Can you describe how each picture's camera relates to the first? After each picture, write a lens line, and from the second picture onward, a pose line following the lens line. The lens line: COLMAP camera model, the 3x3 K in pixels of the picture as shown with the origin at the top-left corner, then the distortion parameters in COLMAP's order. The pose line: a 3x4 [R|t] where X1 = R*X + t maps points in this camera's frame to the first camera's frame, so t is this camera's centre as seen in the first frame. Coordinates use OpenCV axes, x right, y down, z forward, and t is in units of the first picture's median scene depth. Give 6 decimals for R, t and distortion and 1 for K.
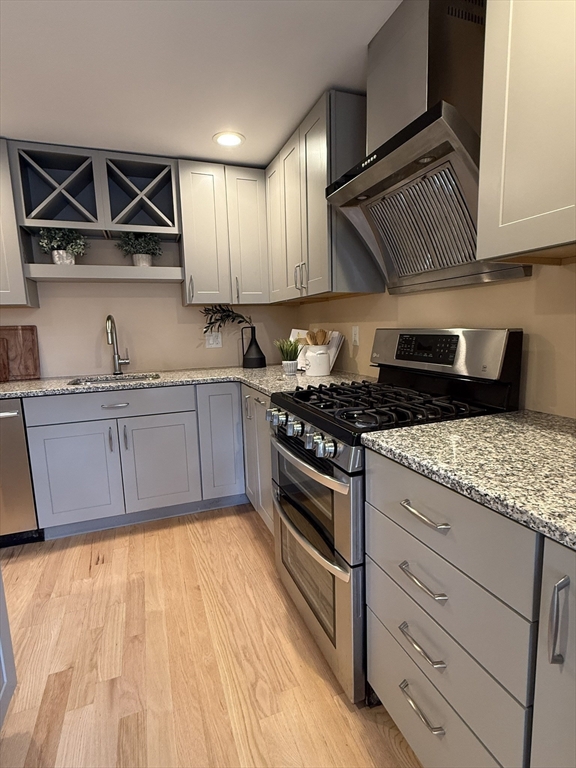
lens RADIAL K [[394.7, 0, 289.3], [0, 394.7, 381.6], [0, 0, 1]] dist [-0.000063, 0.001781]
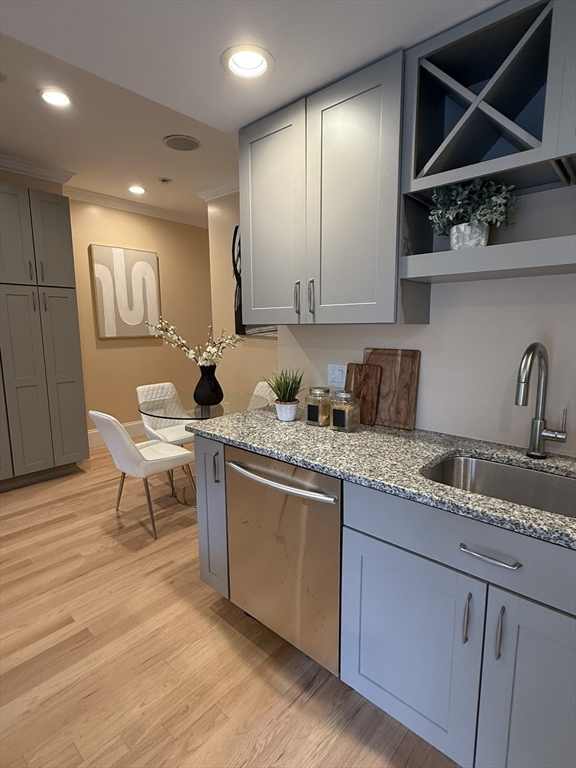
lens RADIAL K [[394.7, 0, 287.5], [0, 394.7, 383.9], [0, 0, 1]] dist [-0.000063, 0.001781]
pose [[0.462949, 0.156423, -0.872474, -0.174789], [-0.131467, 0.985536, 0.106935, -0.137983], [0.876581, 0.065196, 0.476817, 0.534788]]
